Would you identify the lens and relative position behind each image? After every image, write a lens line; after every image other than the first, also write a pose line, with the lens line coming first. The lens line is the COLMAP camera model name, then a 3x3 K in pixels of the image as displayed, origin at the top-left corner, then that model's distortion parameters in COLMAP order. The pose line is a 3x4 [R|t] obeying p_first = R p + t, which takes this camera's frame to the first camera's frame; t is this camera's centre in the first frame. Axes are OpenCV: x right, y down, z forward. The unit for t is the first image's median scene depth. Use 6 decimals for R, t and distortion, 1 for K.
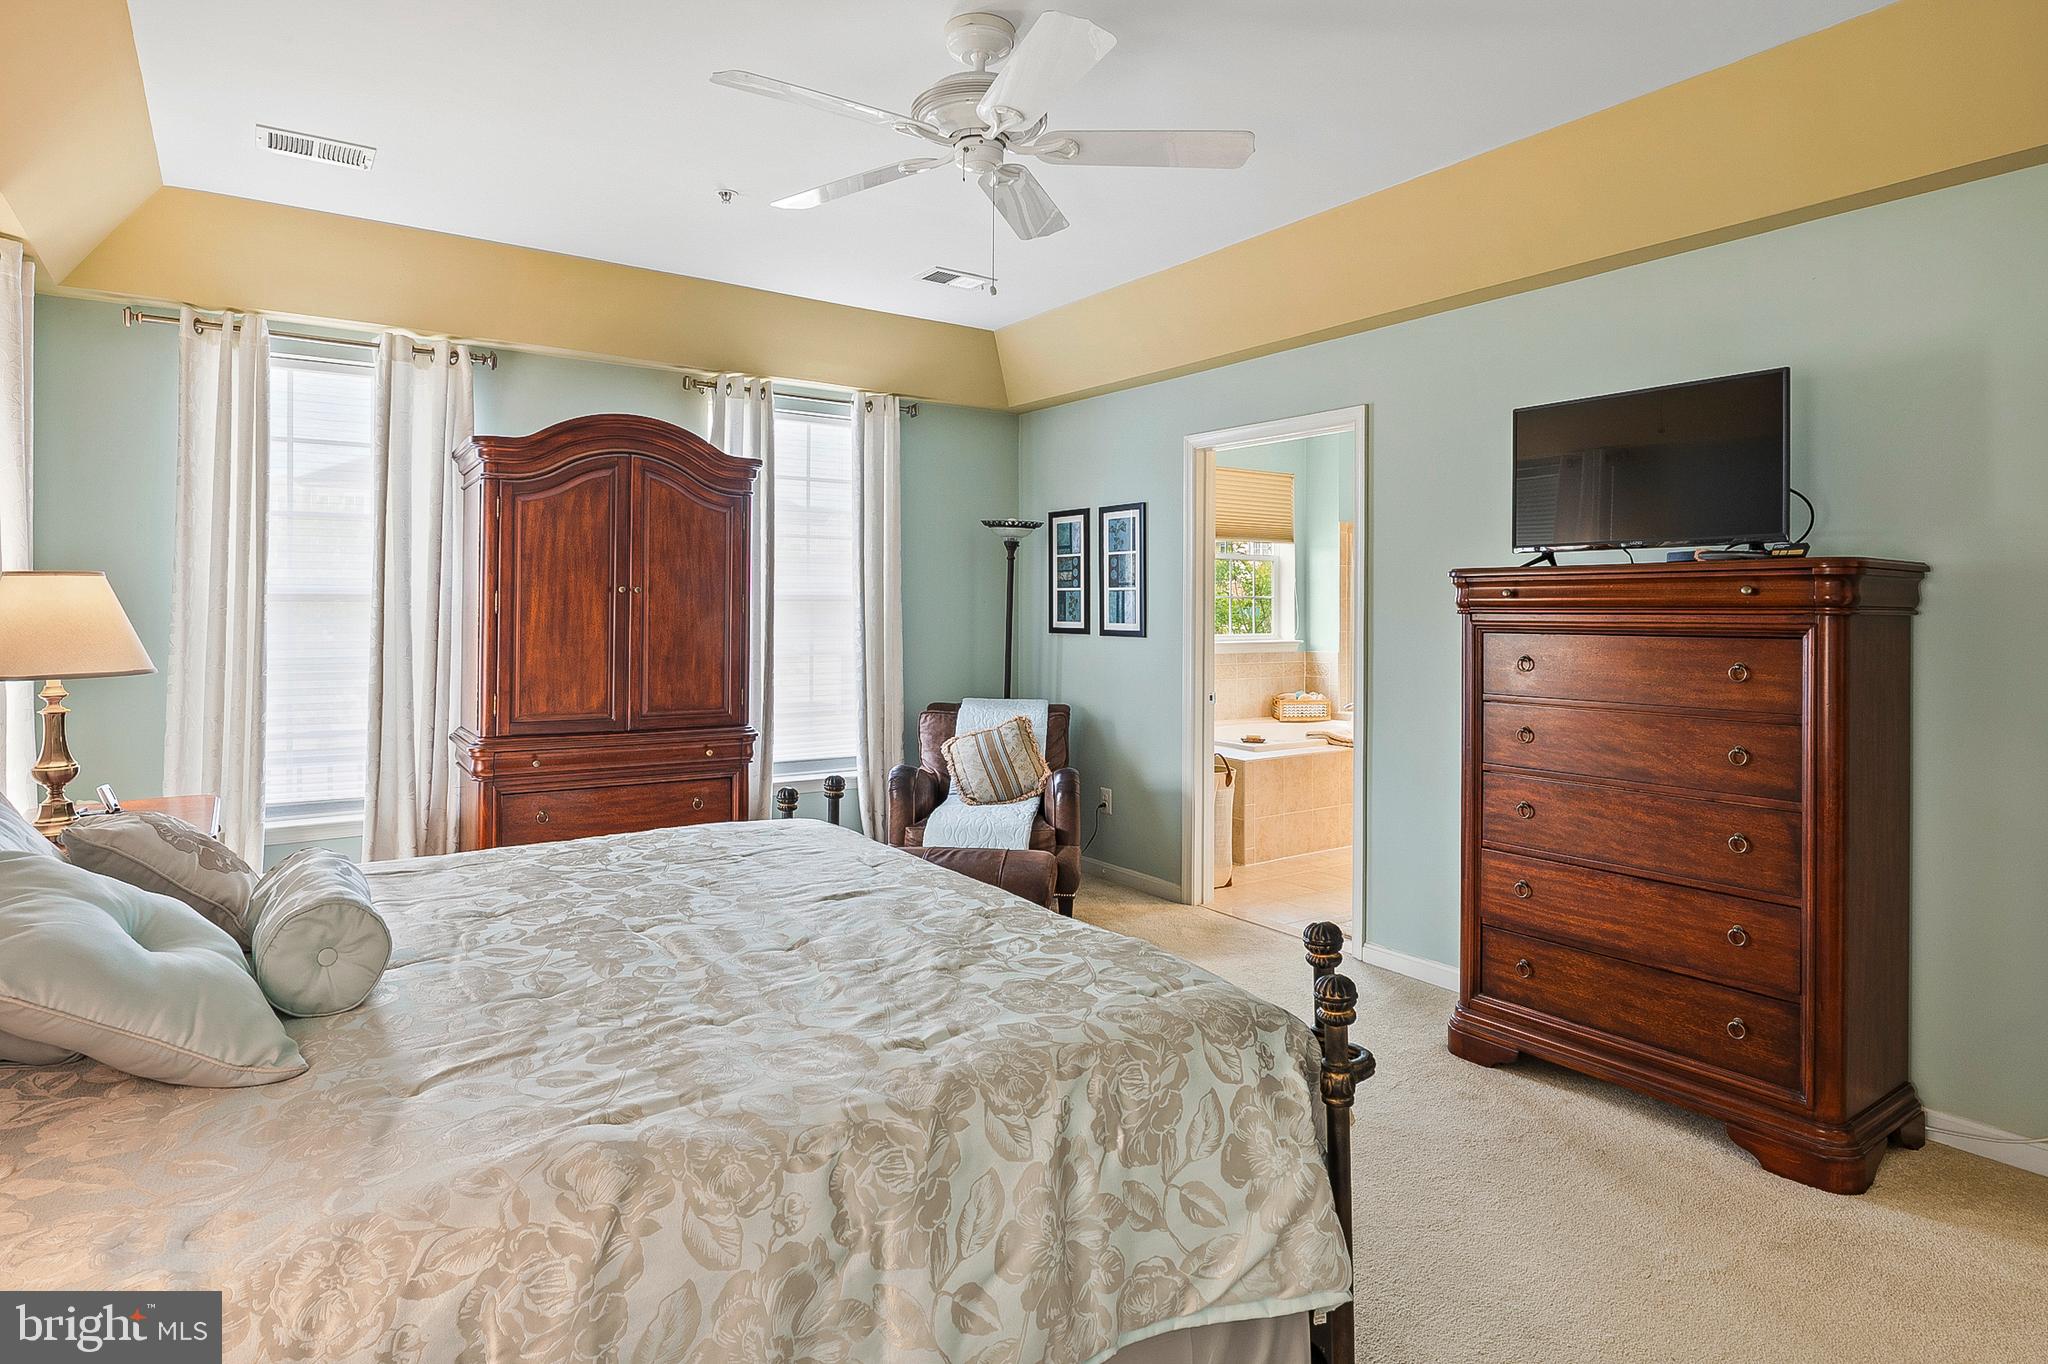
lens RADIAL K [[1107.6, 0, 1024.5], [0, 1107.6, 591.5], [0, 0, 1]] dist [0.001013, -0.006868]
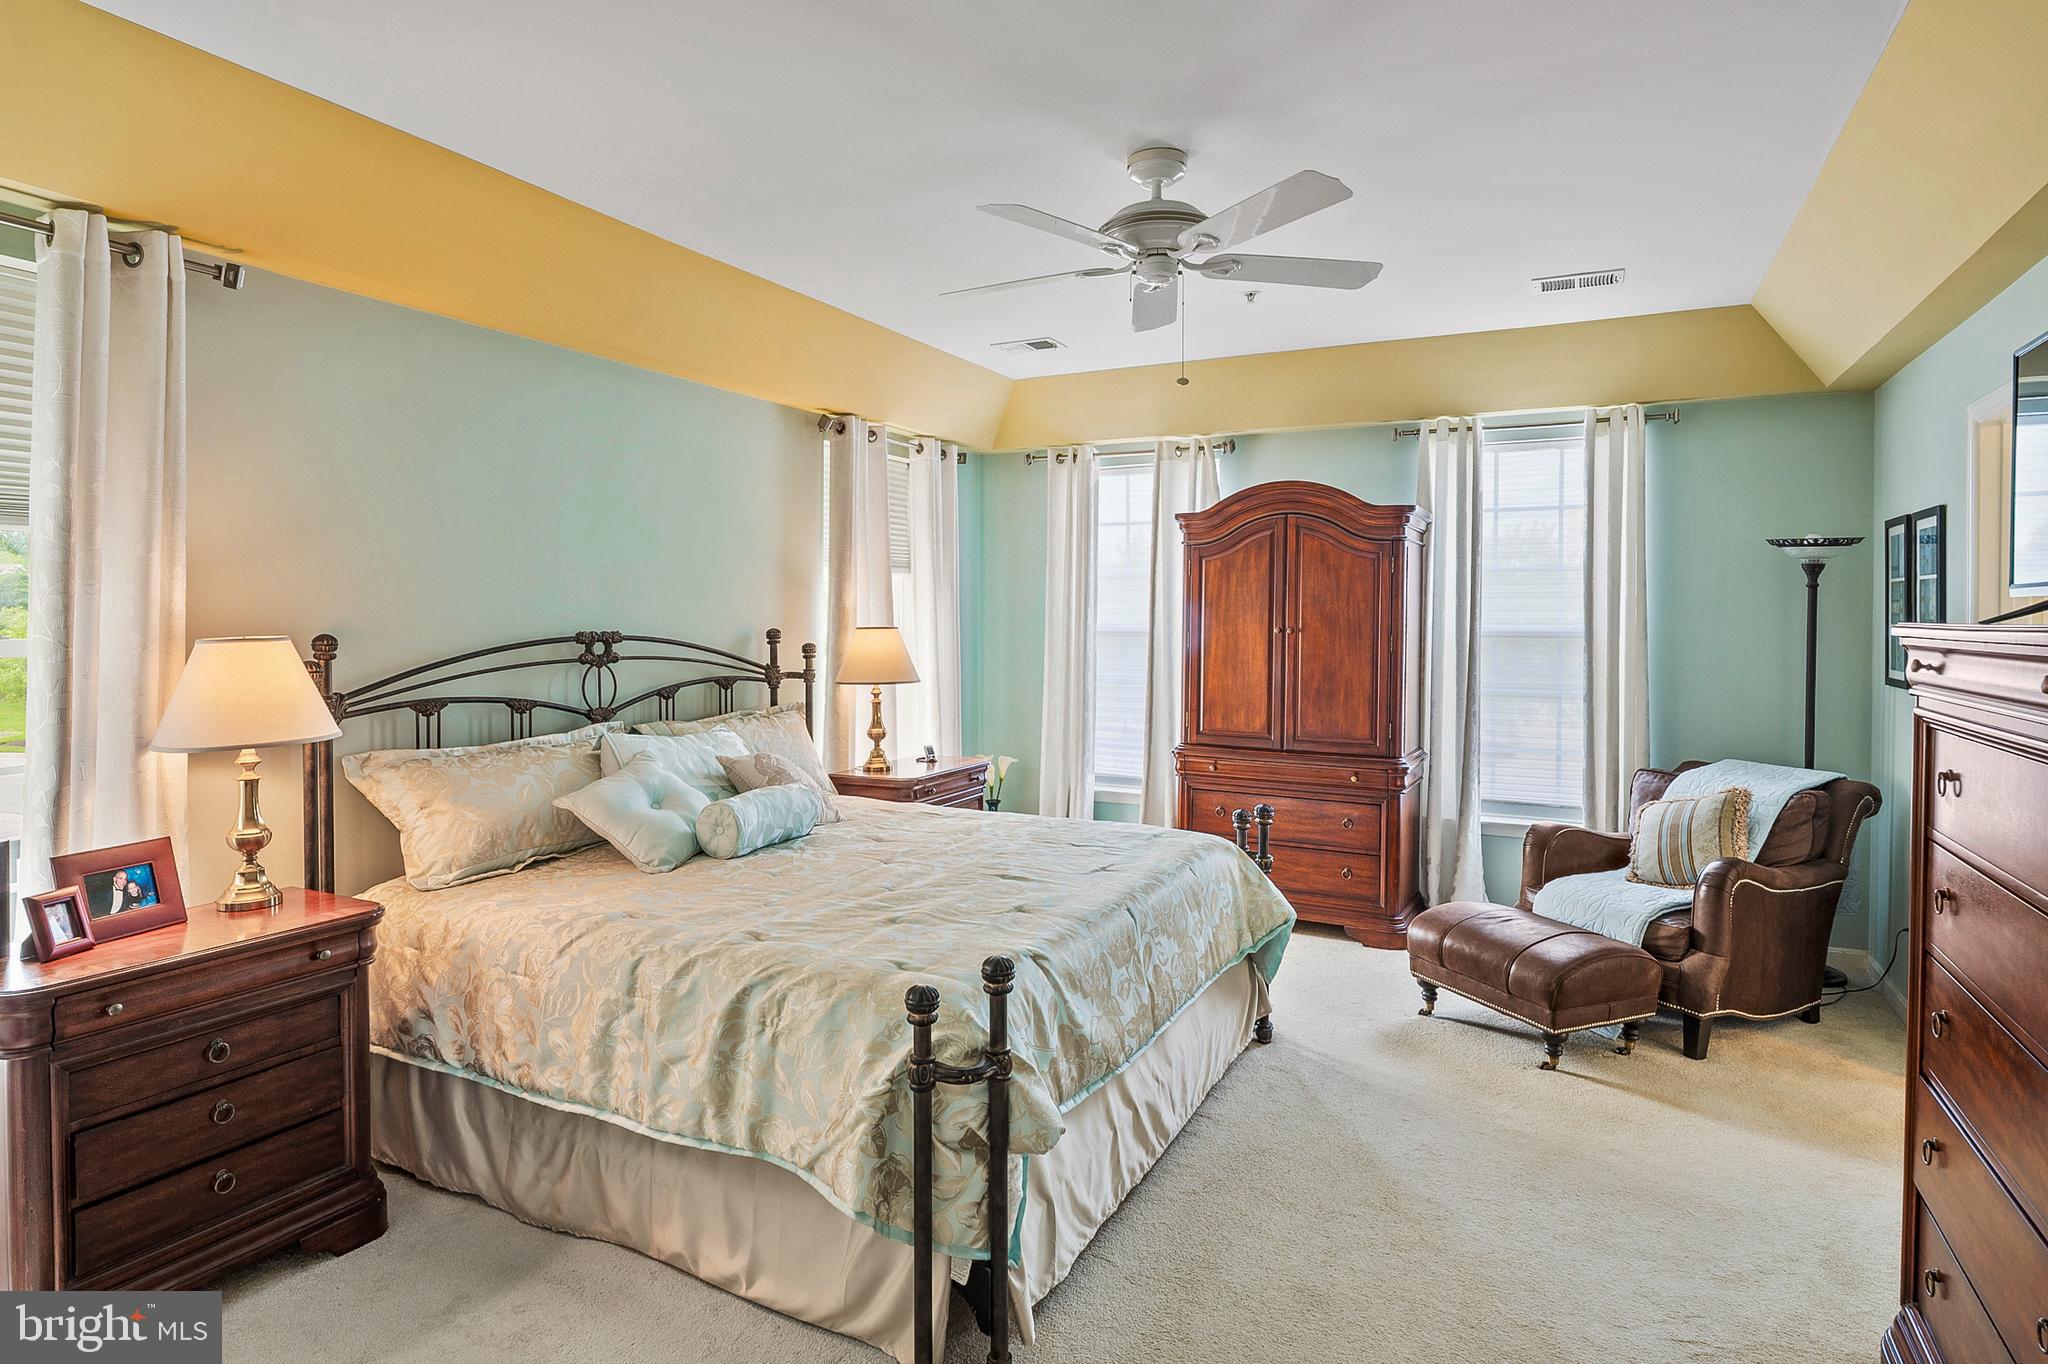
lens RADIAL K [[1107.6, 0, 1021.8], [0, 1107.6, 620.9], [0, 0, 1]] dist [0.001013, -0.006868]
pose [[0.471675, 0.003115, -0.881767, 0.533886], [0.012317, 0.999873, 0.010121, -0.026387], [0.881687, -0.015635, 0.471576, 0.198488]]
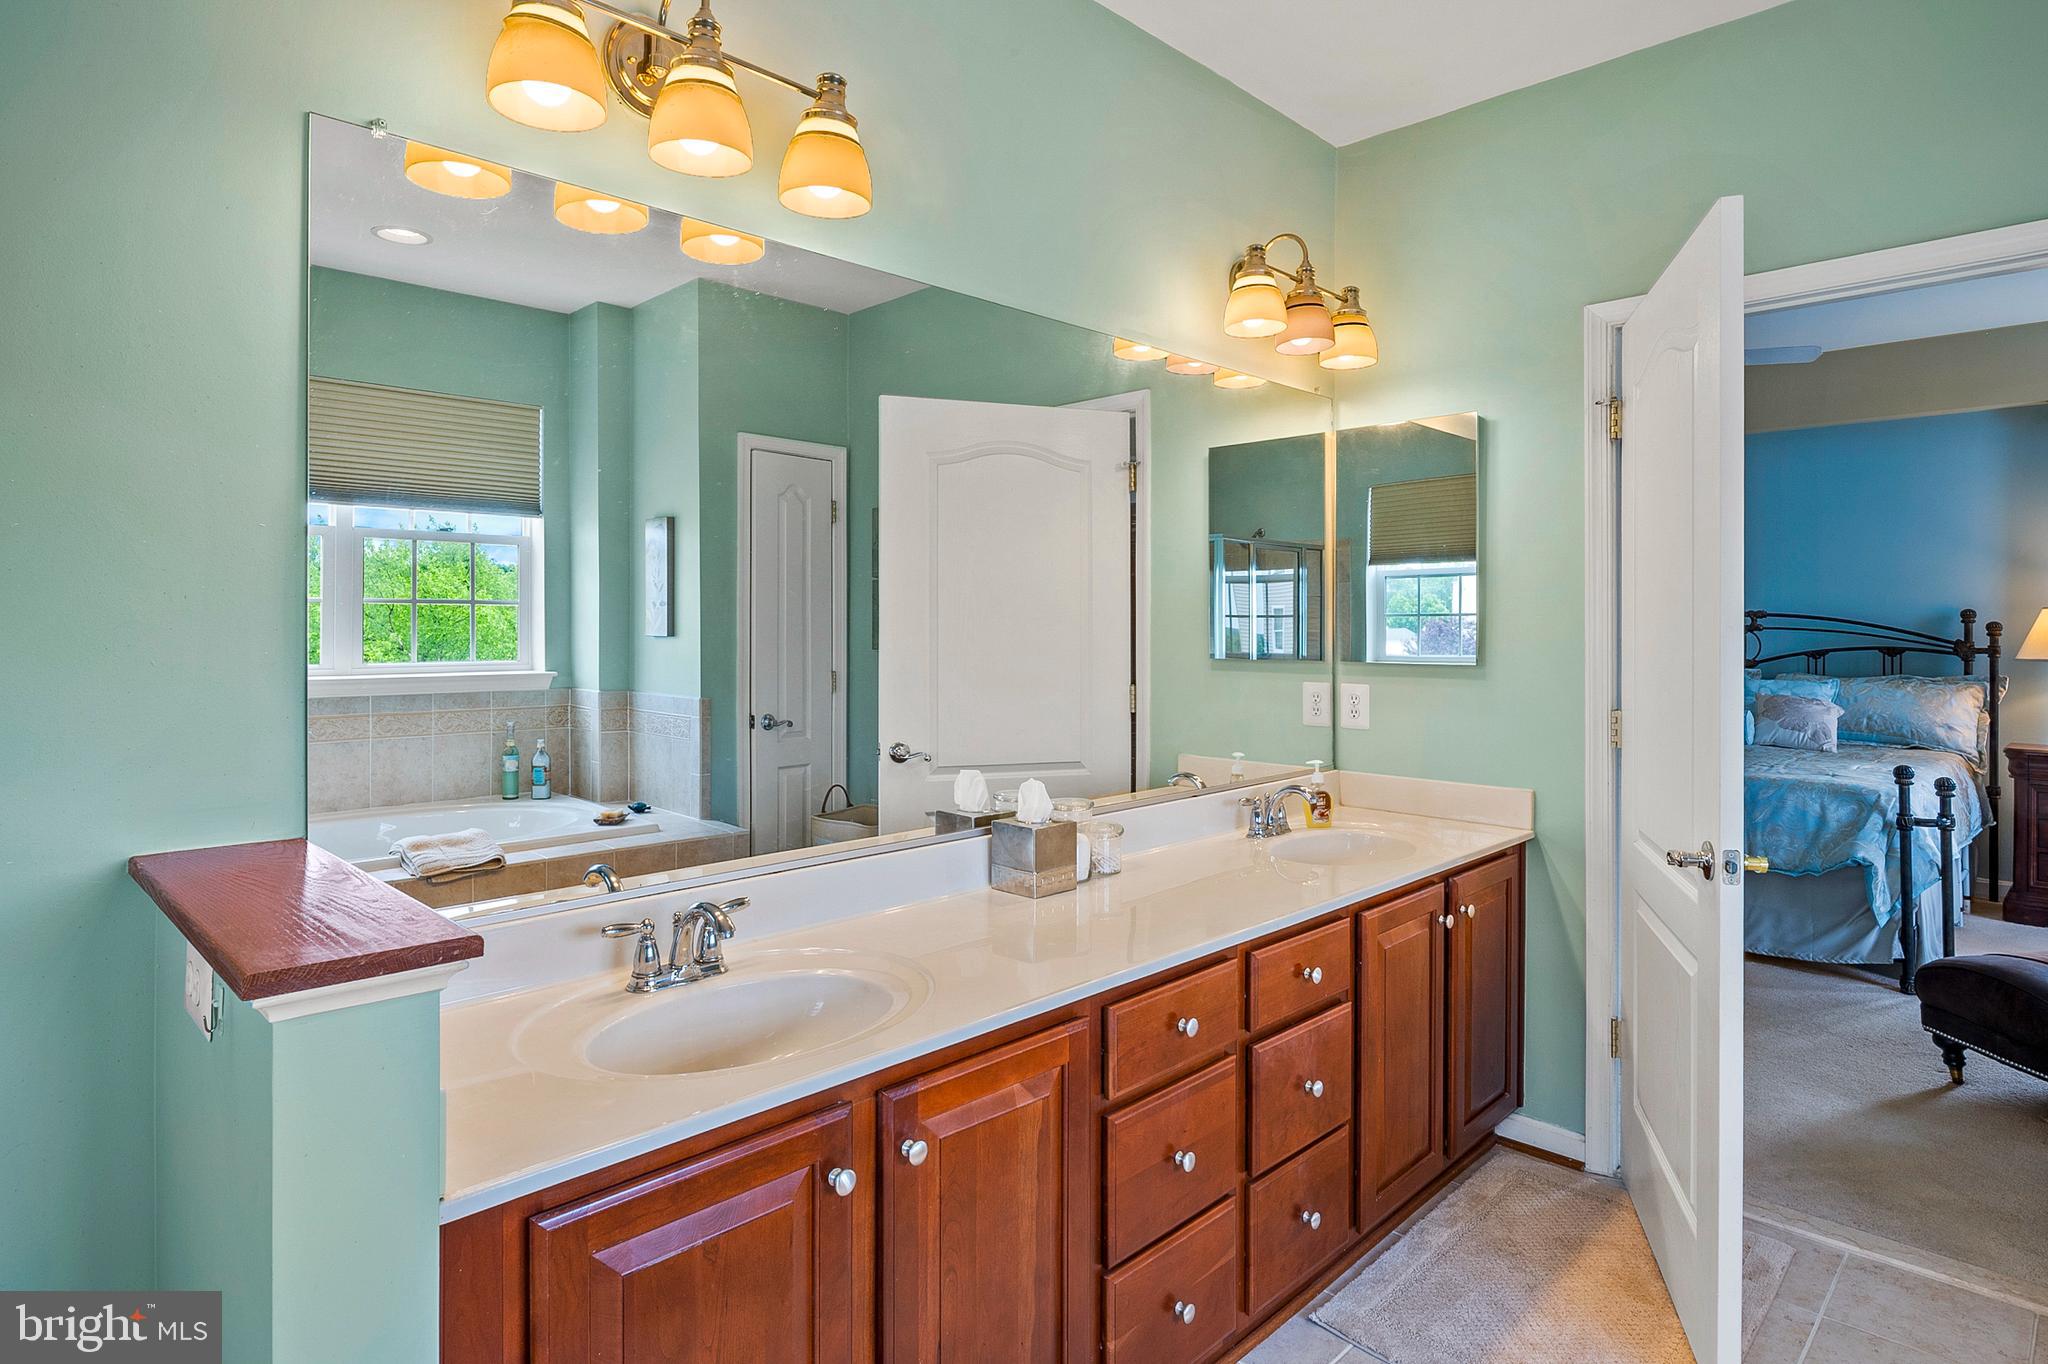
lens RADIAL K [[1107.6, 0, 1021.5], [0, 1107.6, 619.7], [0, 0, 1]] dist [0.001013, -0.006868]
pose [[-0.984417, -0.004832, -0.175784, 0.756120], [-0.002031, 0.999868, -0.016106, 0.028822], [0.175839, -0.015498, -0.984297, 1.690267]]
